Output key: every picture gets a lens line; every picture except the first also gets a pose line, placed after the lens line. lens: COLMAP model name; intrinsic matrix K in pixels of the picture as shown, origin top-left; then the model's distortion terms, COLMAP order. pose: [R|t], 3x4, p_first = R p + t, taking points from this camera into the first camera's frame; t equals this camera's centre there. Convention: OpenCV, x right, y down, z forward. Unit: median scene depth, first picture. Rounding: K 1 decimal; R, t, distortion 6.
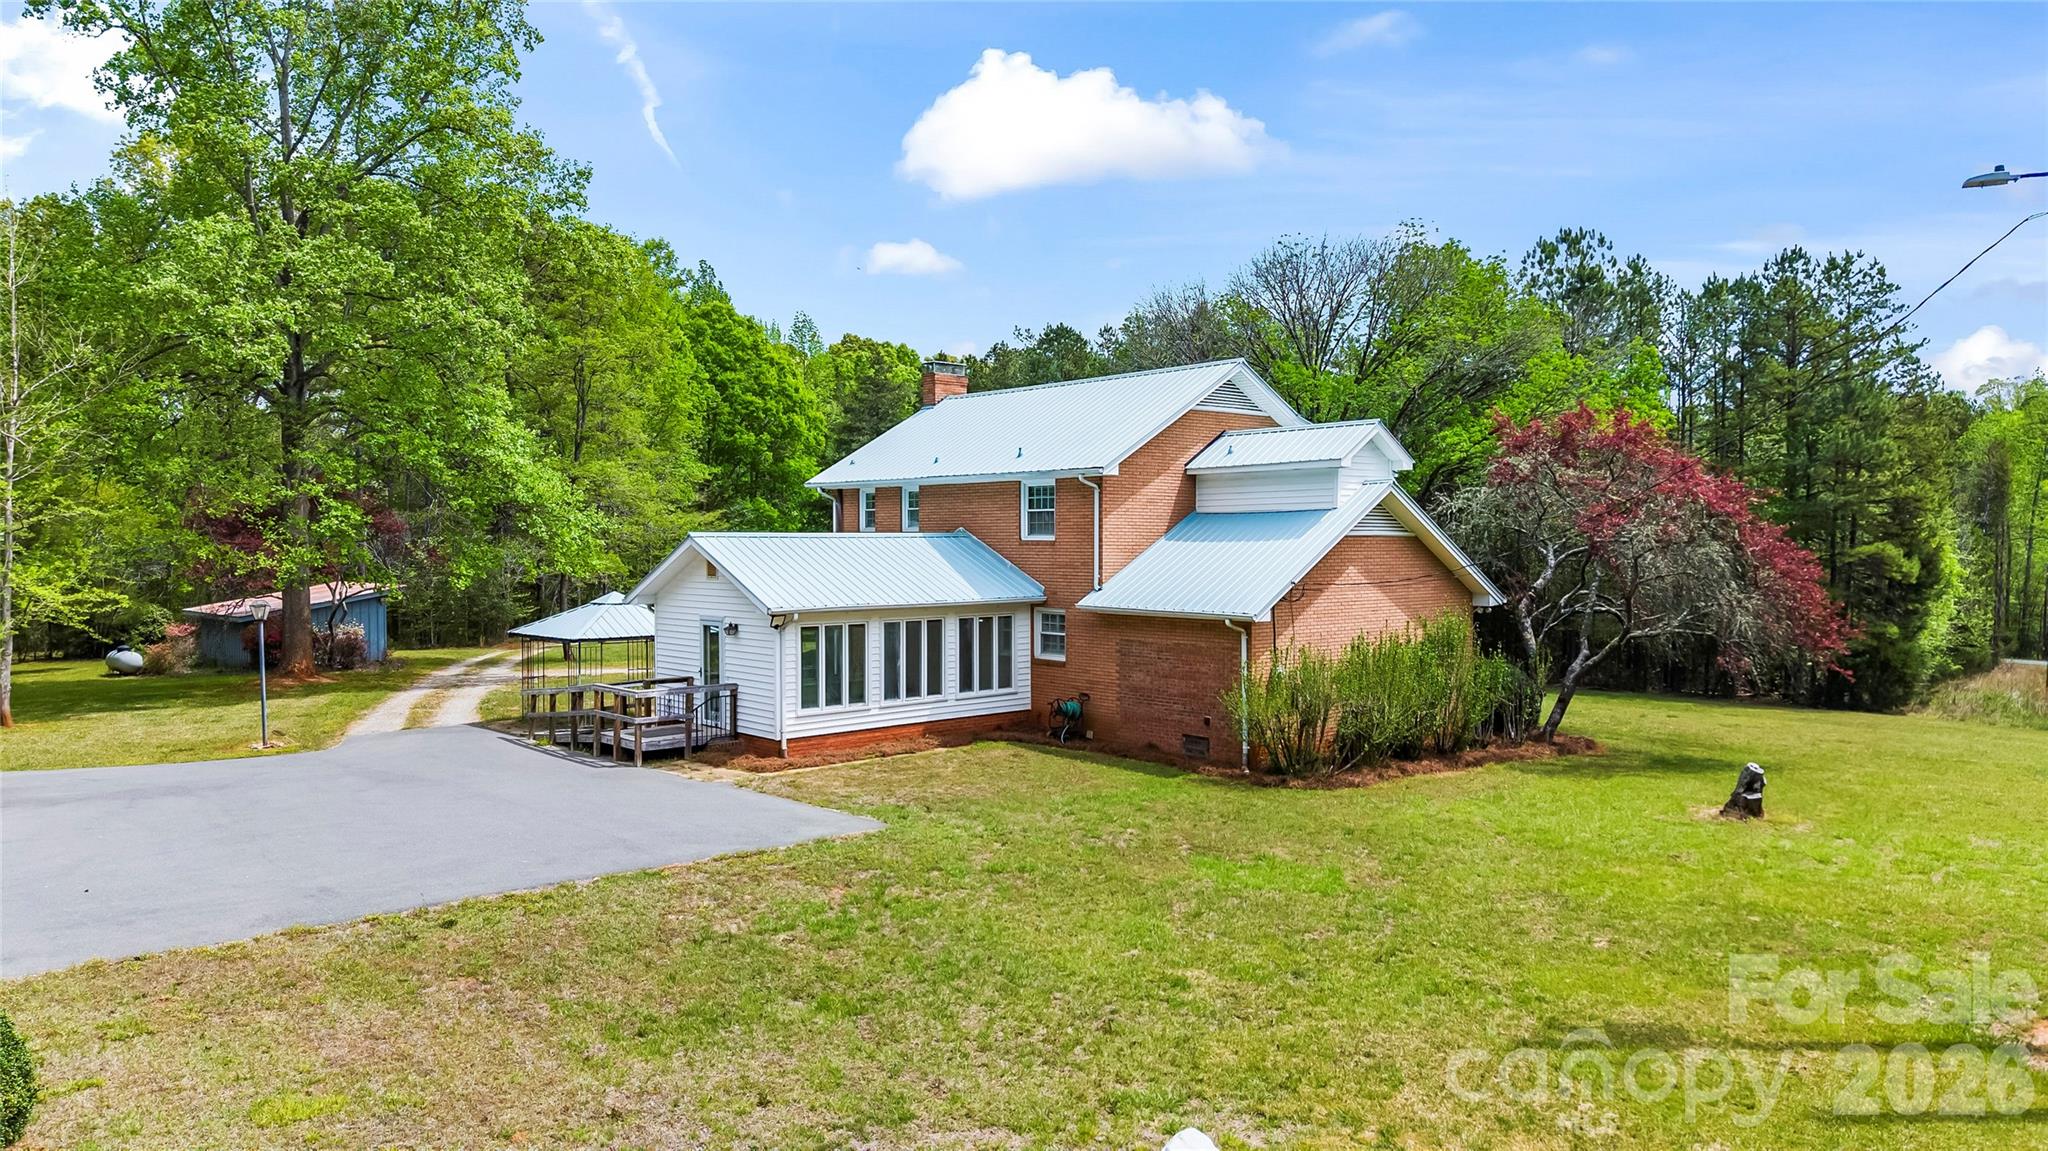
lens RADIAL K [[1411.8, 0, 1037.3], [0, 1411.8, 574.0], [0, 0, 1]] dist [0.096061, -0.156583]
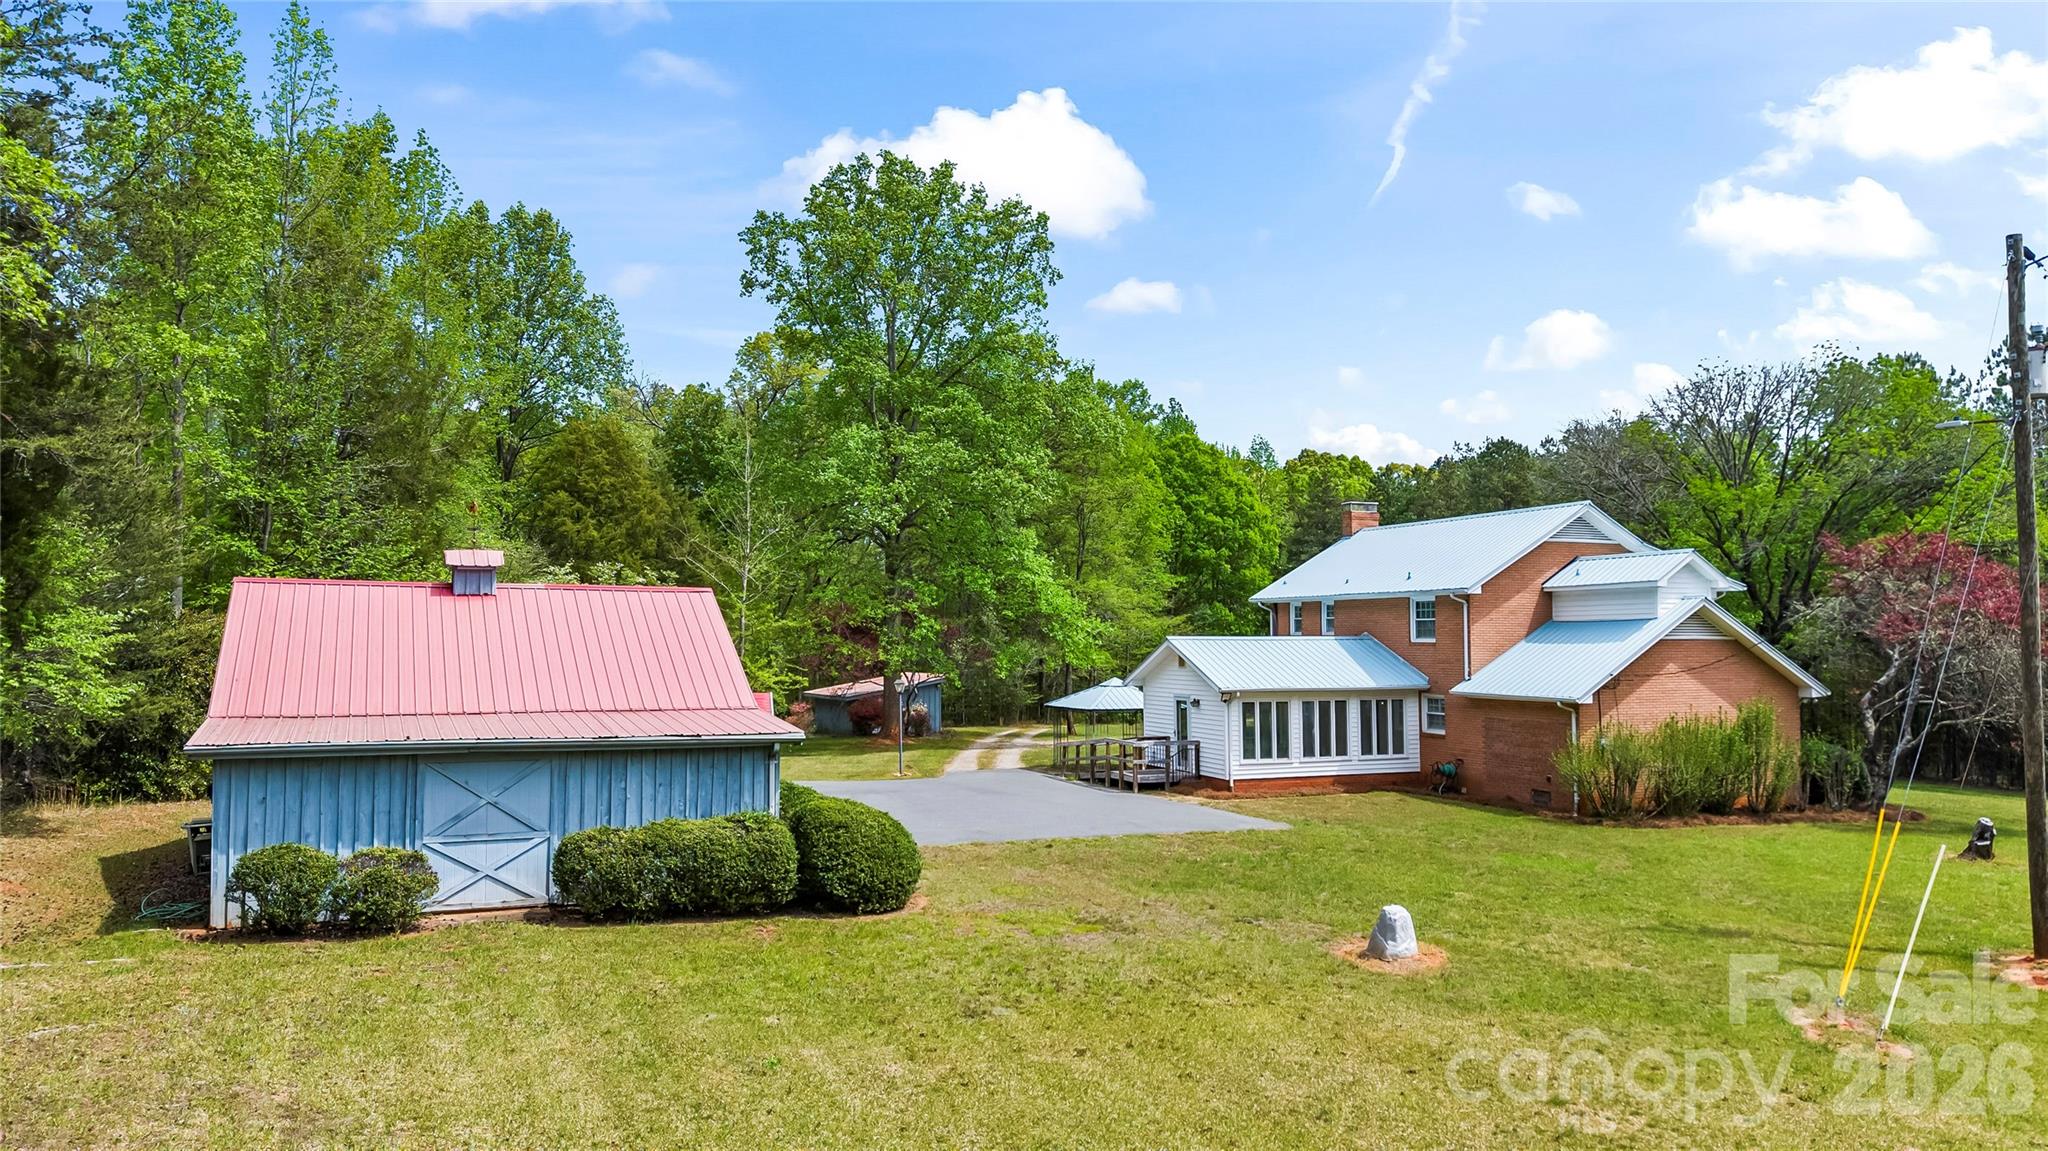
lens RADIAL K [[1411.8, 0, 1037.3], [0, 1411.8, 574.0], [0, 0, 1]] dist [0.096061, -0.156583]
pose [[0.948132, -0.014107, -0.317565, 0.081458], [-0.008452, 0.997543, -0.069547, 0.008060], [0.317766, 0.068623, 0.945683, -0.378804]]
